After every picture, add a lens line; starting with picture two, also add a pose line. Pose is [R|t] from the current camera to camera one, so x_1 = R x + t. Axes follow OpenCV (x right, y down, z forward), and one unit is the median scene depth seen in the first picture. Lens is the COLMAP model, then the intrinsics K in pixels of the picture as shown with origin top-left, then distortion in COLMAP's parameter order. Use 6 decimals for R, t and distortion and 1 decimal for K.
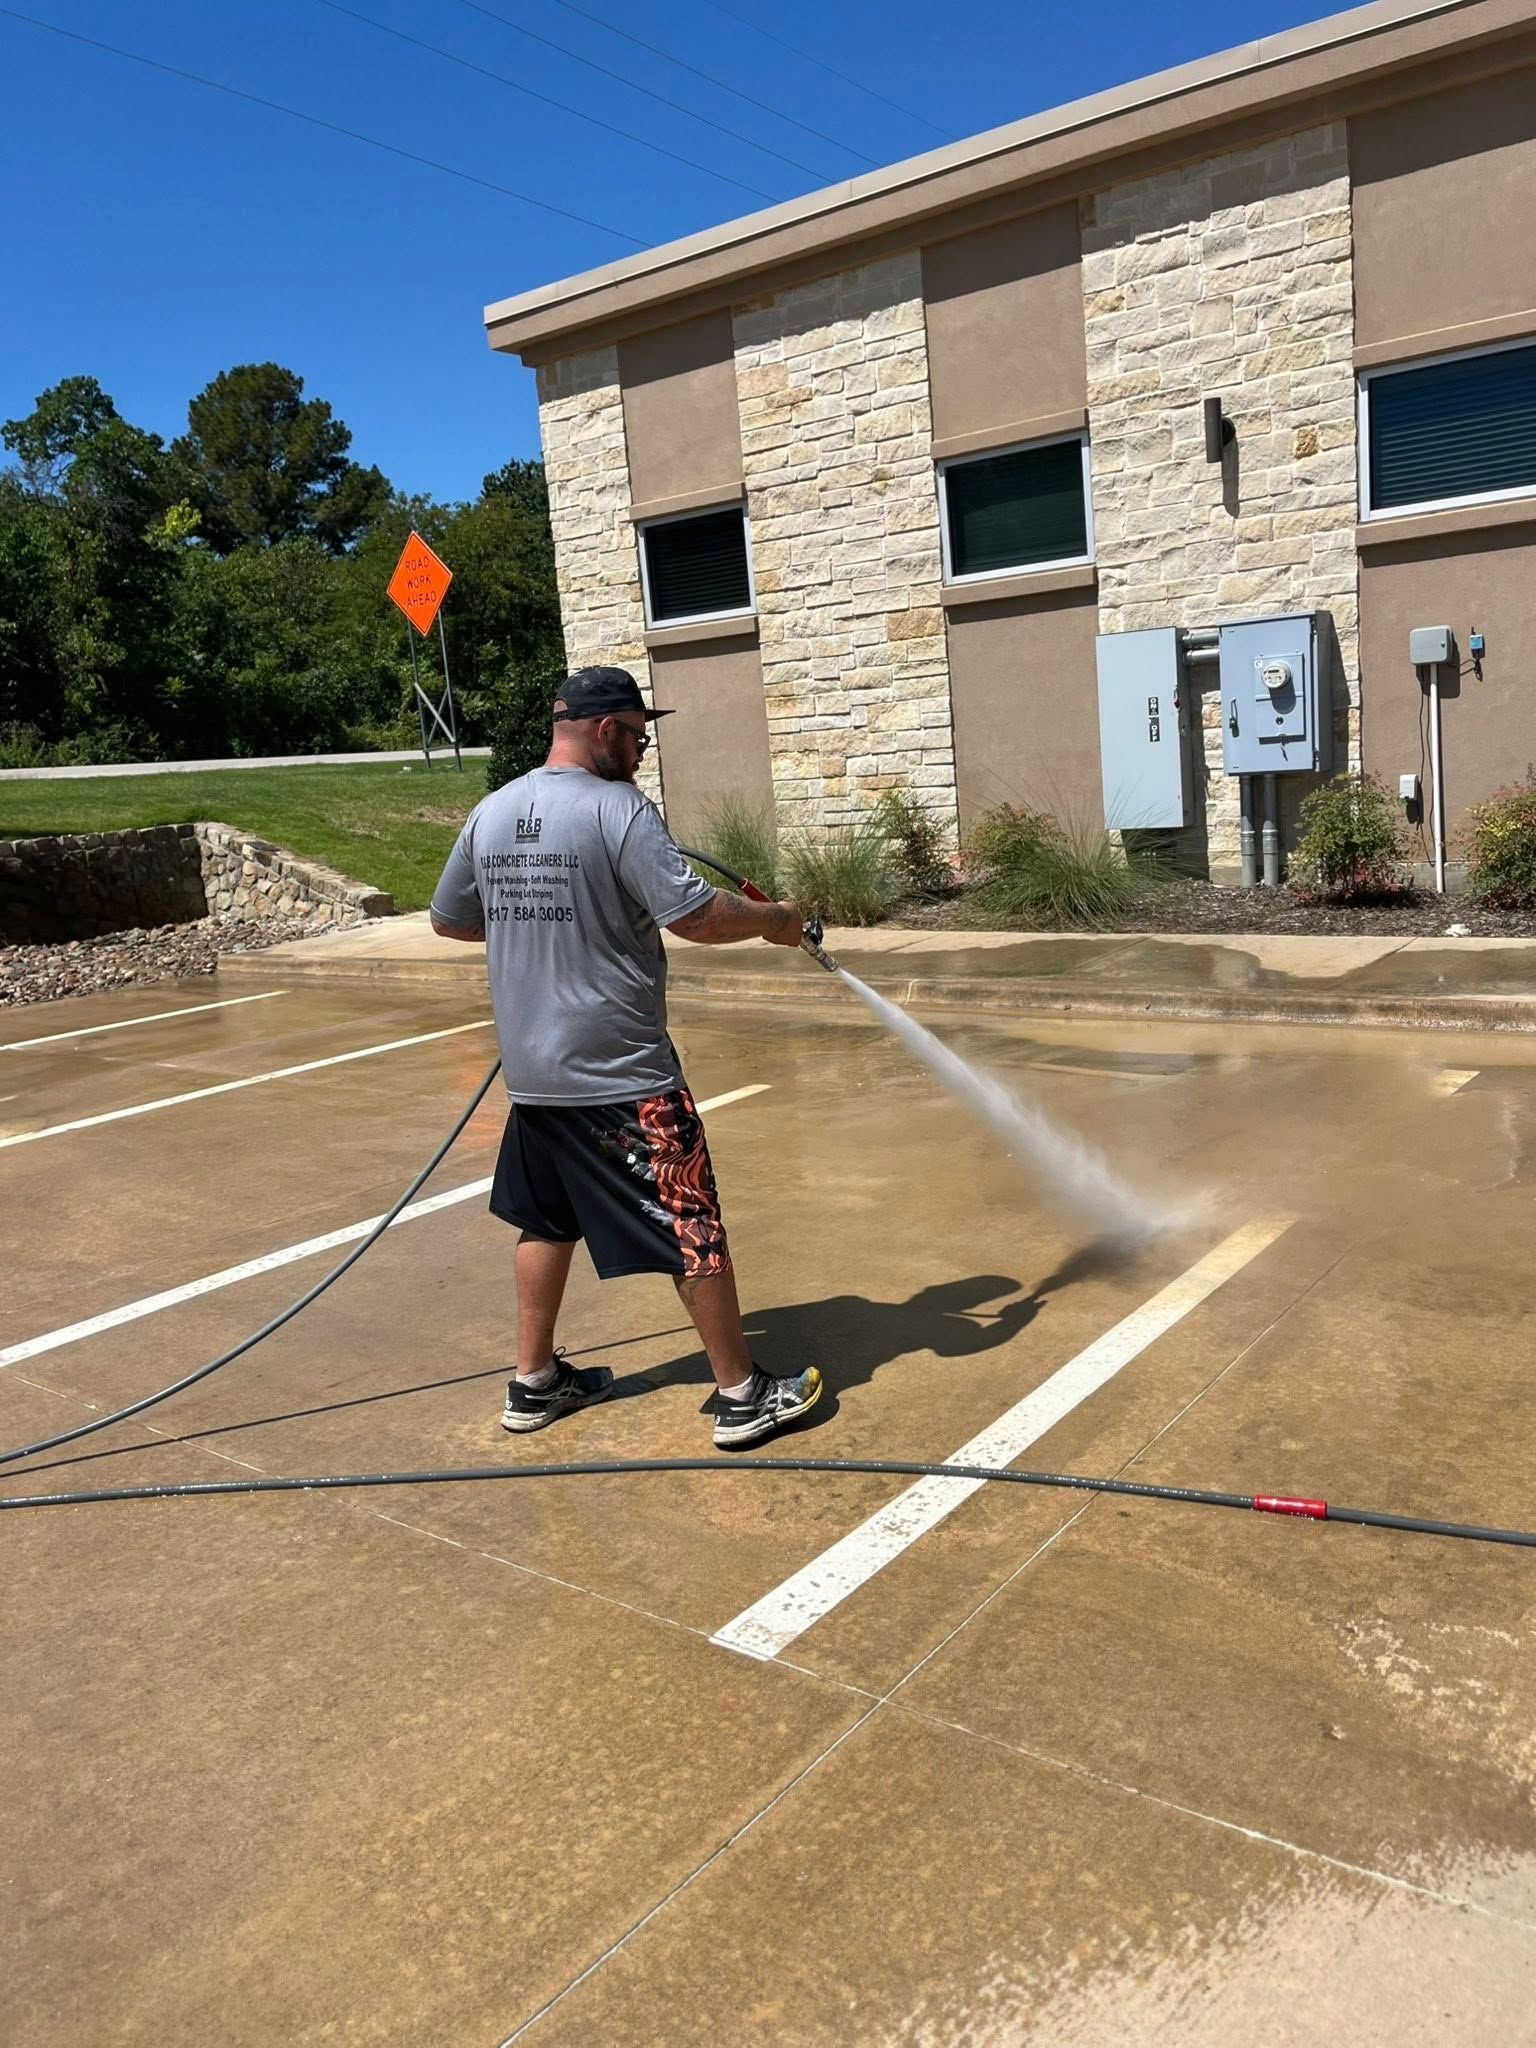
lens RADIAL K [[1523.2, 0, 768.0], [0, 1523.2, 1024.0], [0, 0, 1]] dist [0.064212, 0.000922]
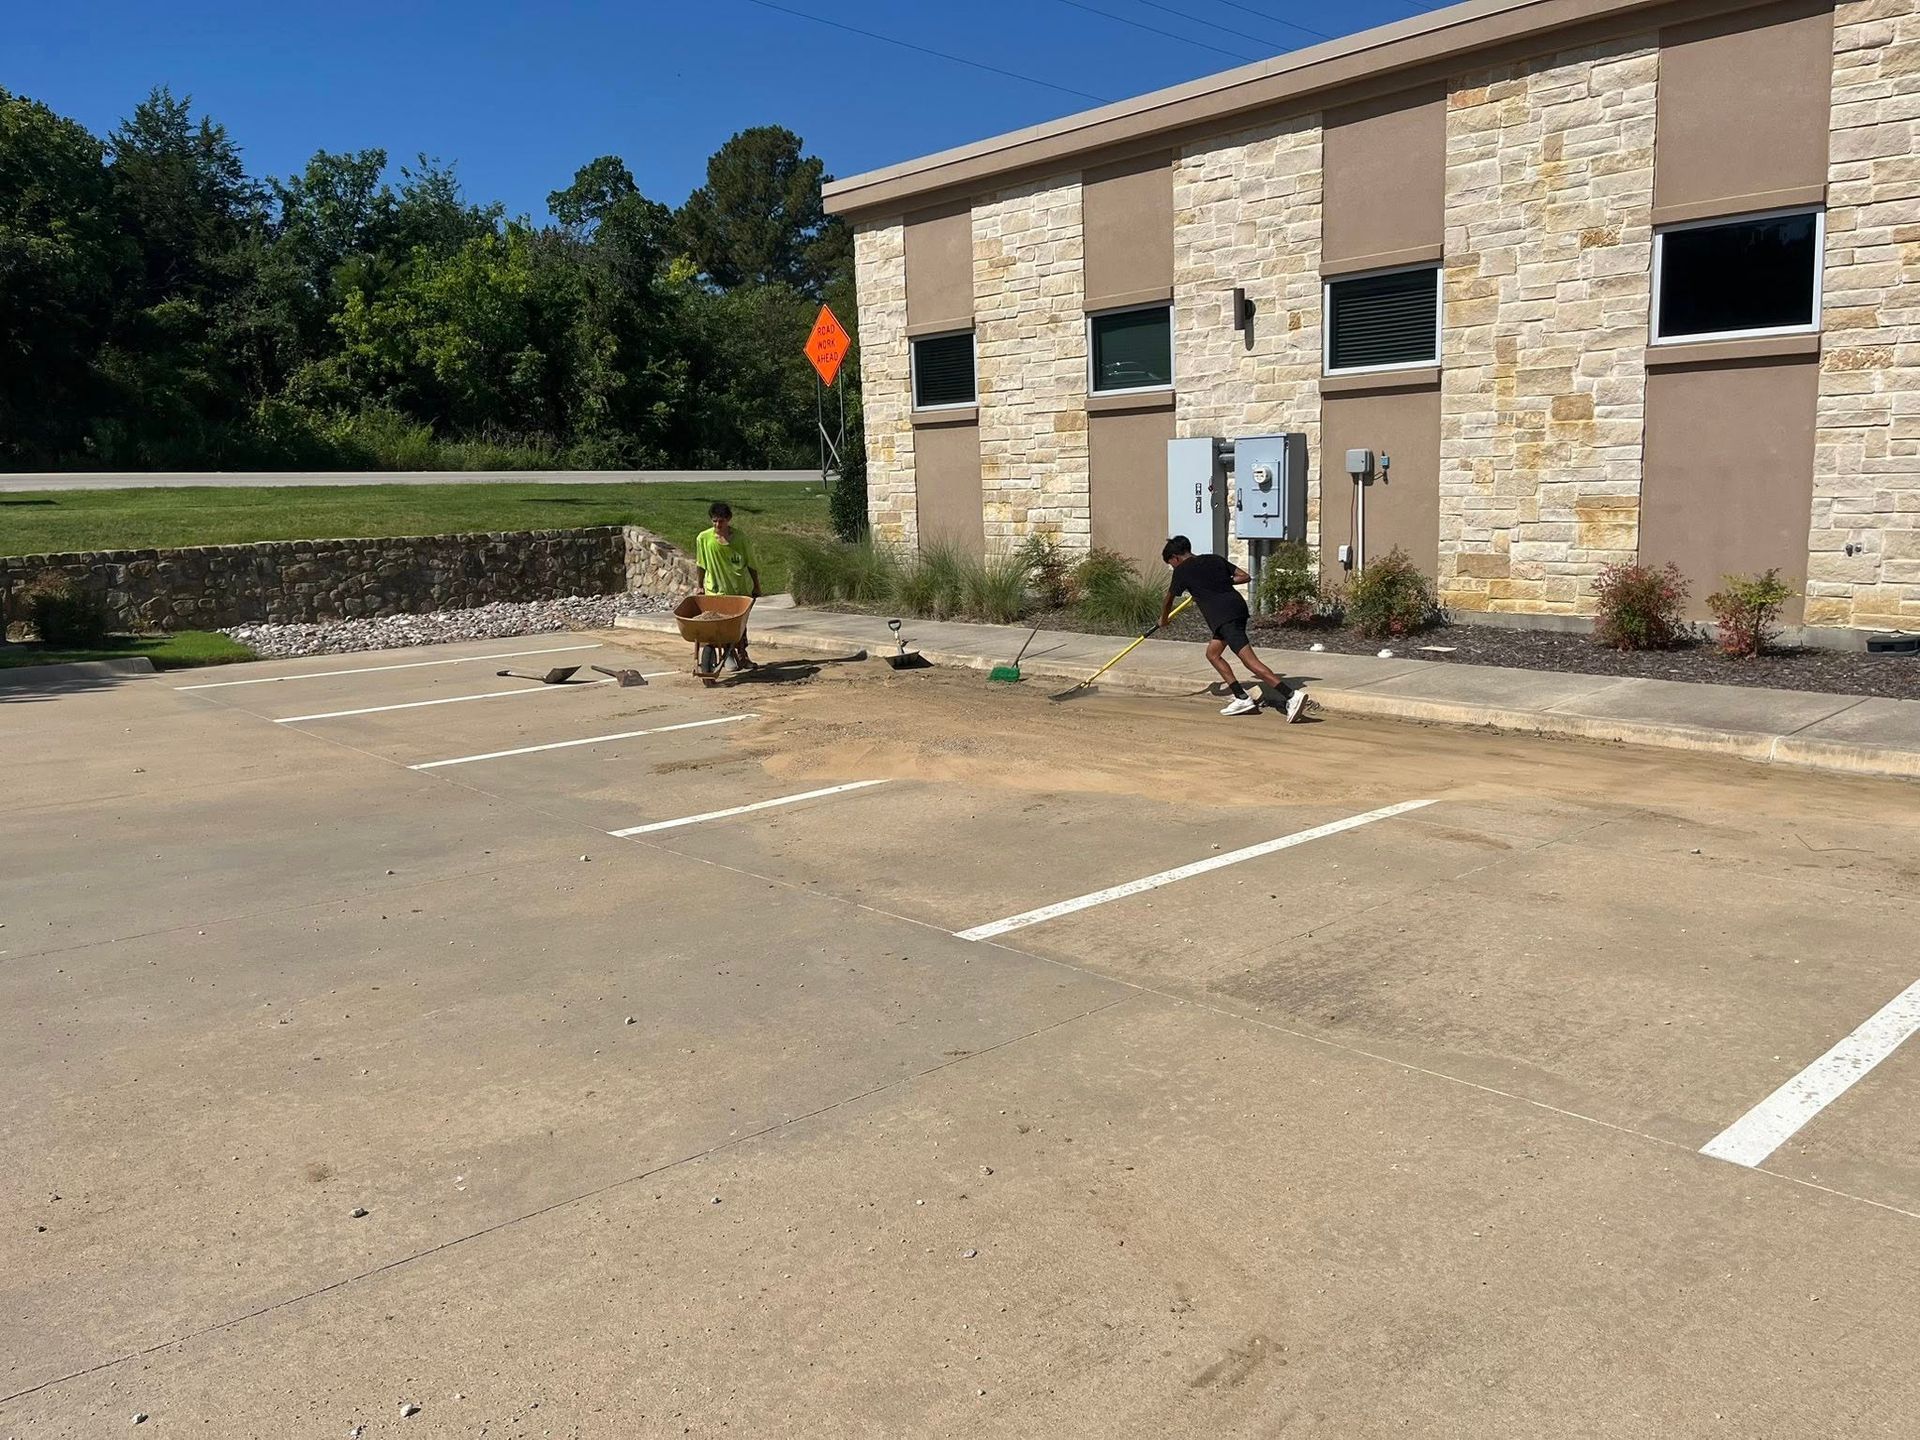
lens RADIAL K [[1464.4, 0, 960.0], [0, 1464.4, 720.0], [0, 0, 1]] dist [0.144276, 0.000022]
pose [[0.980548, 0.080035, -0.179219, 0.256466], [-0.081105, 0.996705, 0.001362, 0.028620], [0.178738, 0.013201, 0.983808, -0.384060]]
